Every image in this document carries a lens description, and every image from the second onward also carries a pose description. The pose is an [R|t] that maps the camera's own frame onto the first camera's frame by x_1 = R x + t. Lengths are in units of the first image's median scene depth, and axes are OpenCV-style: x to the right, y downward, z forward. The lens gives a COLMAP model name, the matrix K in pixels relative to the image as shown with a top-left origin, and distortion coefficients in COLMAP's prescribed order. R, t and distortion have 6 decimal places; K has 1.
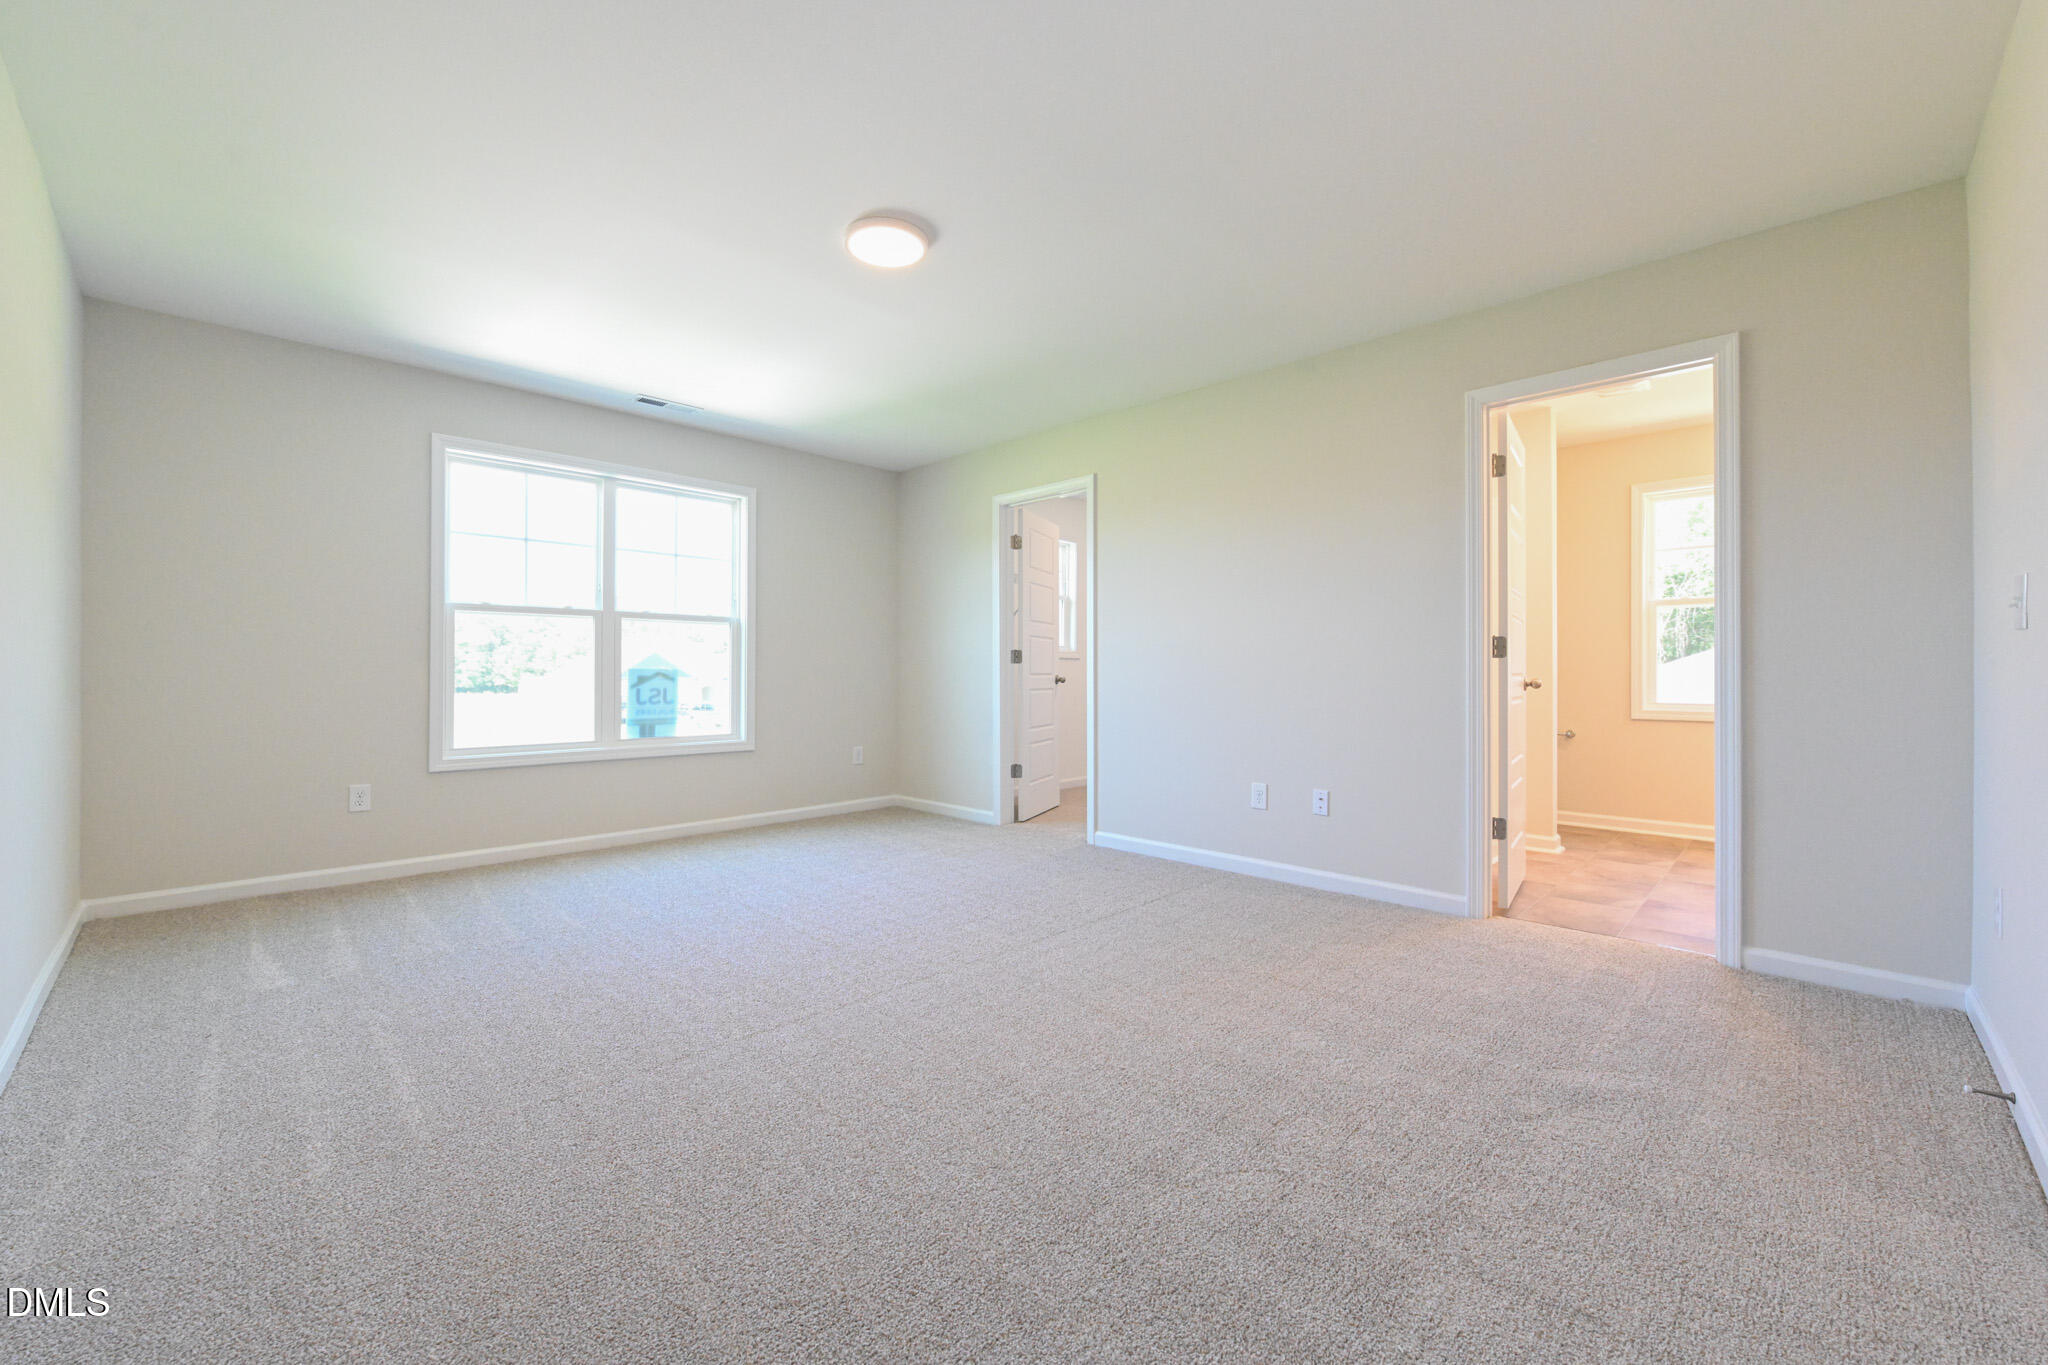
lens RADIAL K [[814.3, 0, 1020.3], [0, 814.3, 672.0], [0, 0, 1]] dist [0.000191, -0.006971]
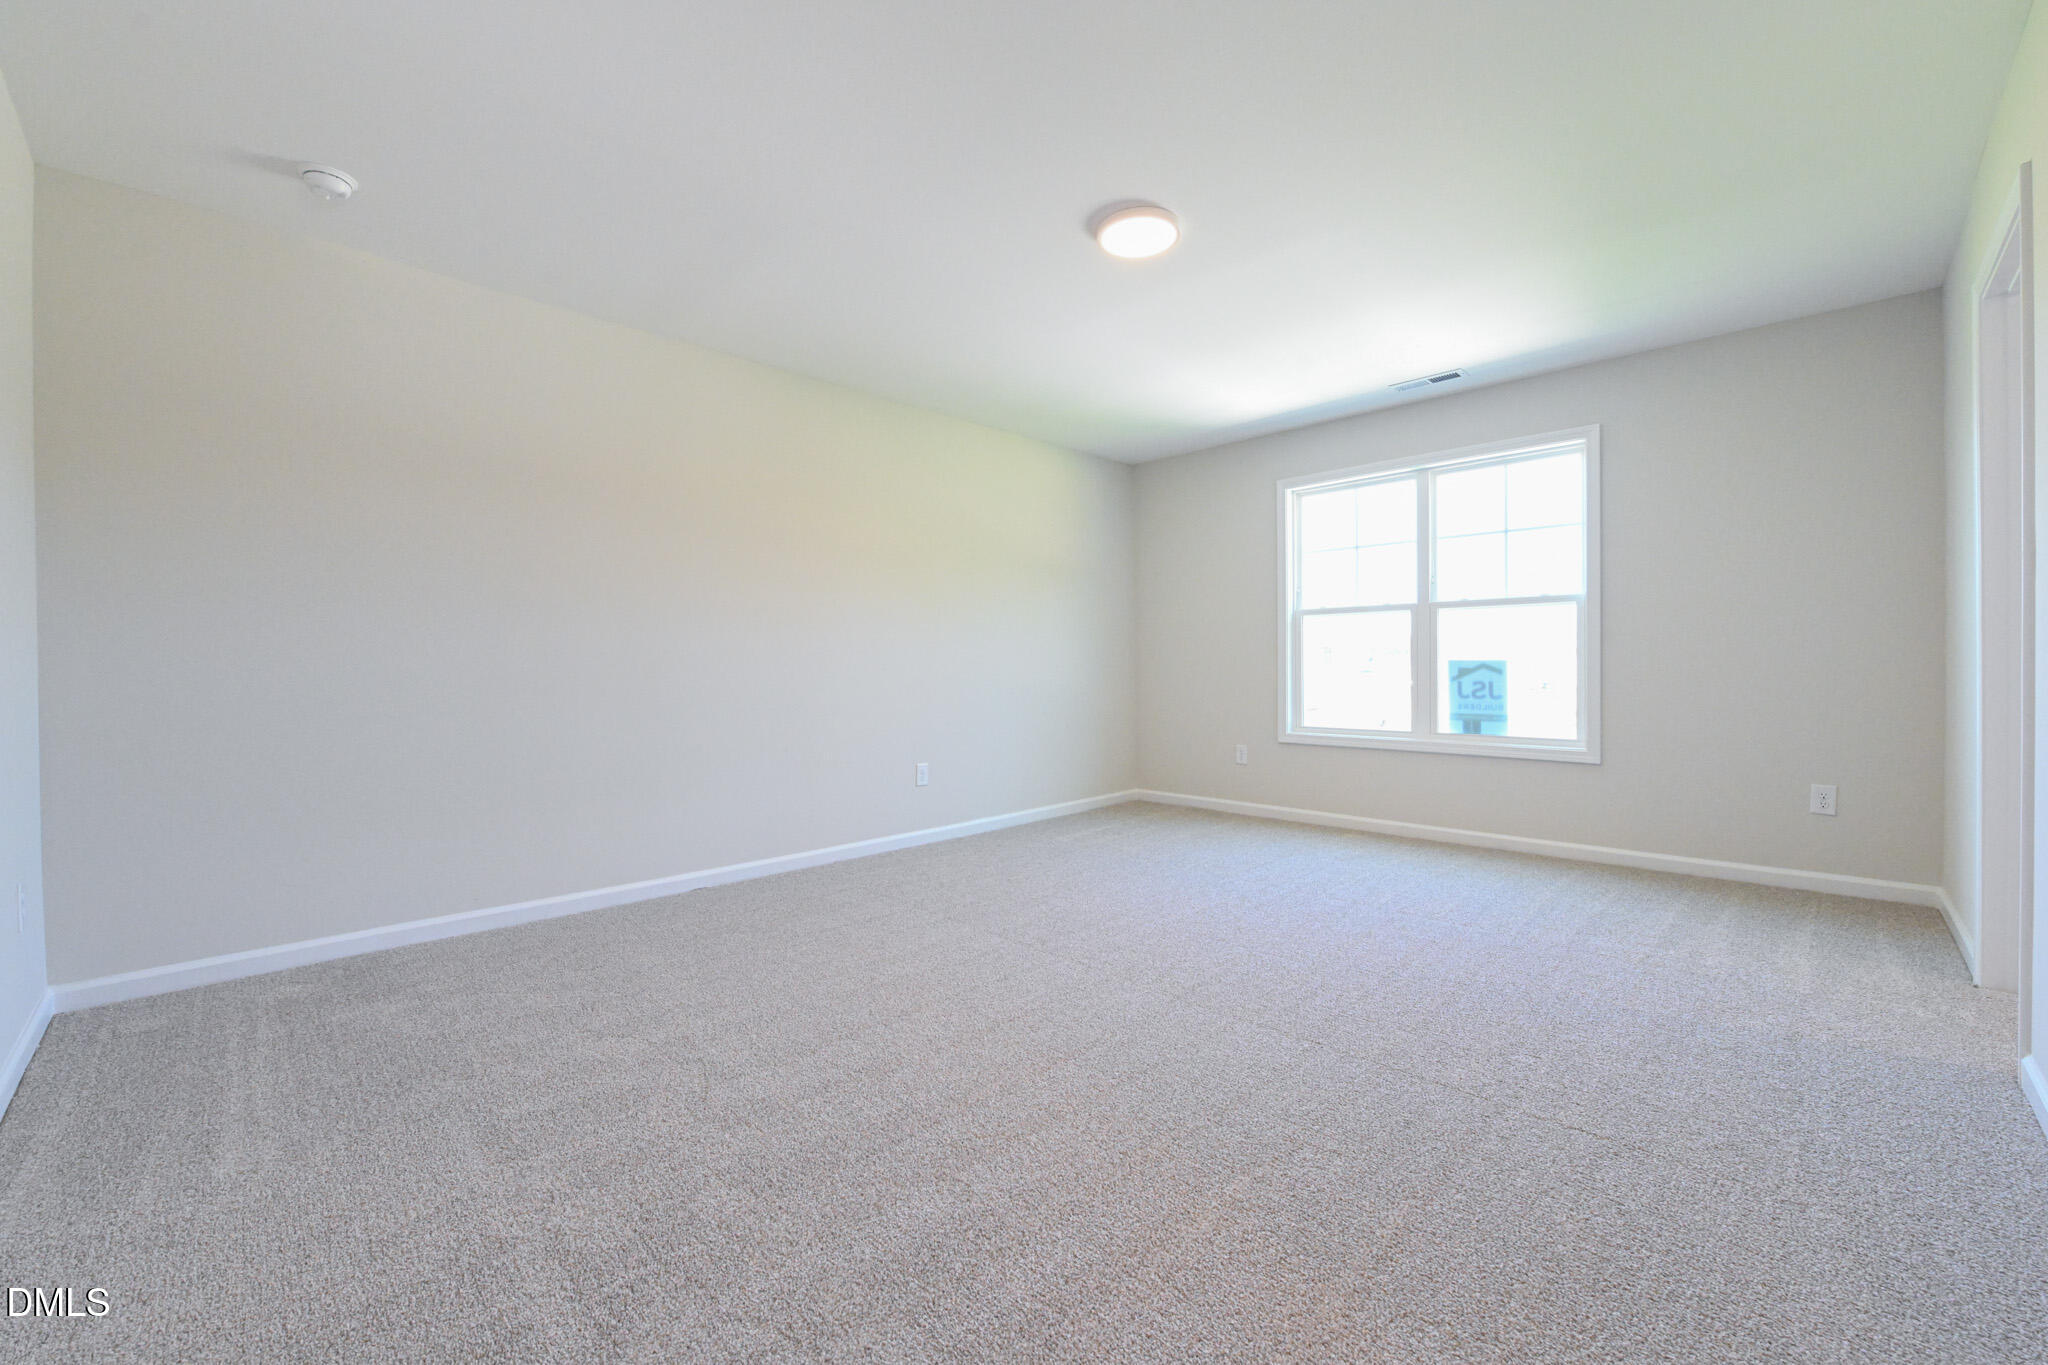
lens RADIAL K [[814.3, 0, 1020.3], [0, 814.3, 672.0], [0, 0, 1]] dist [0.000191, -0.006971]
pose [[0.002310, 0.004338, -0.999988, 0.474568], [0.005474, 0.999976, 0.004350, 0.002607], [0.999982, -0.005484, 0.002287, 0.484333]]
